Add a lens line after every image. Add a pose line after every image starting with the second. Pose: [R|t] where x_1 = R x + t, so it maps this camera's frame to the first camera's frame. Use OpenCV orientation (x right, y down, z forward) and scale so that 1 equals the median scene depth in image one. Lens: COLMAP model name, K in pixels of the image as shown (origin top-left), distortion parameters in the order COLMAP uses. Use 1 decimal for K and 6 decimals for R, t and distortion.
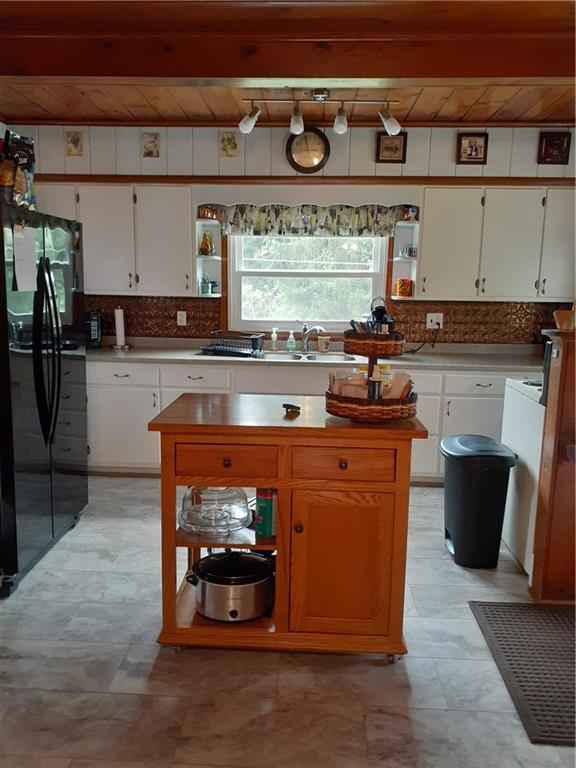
lens RADIAL K [[619.1, 0, 286.8], [0, 619.1, 380.6], [0, 0, 1]] dist [0.037444, -0.075293]
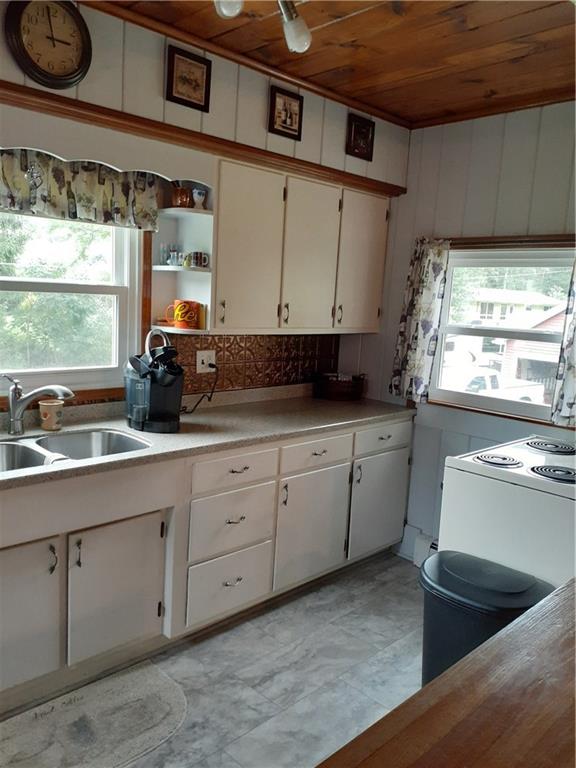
lens RADIAL K [[619.1, 0, 284.0], [0, 619.1, 390.7], [0, 0, 1]] dist [0.037444, -0.075293]
pose [[0.681019, -0.091082, 0.726579, -0.216398], [0.078463, 0.995598, 0.051262, -0.100858], [-0.728050, 0.022099, 0.685168, 0.516666]]
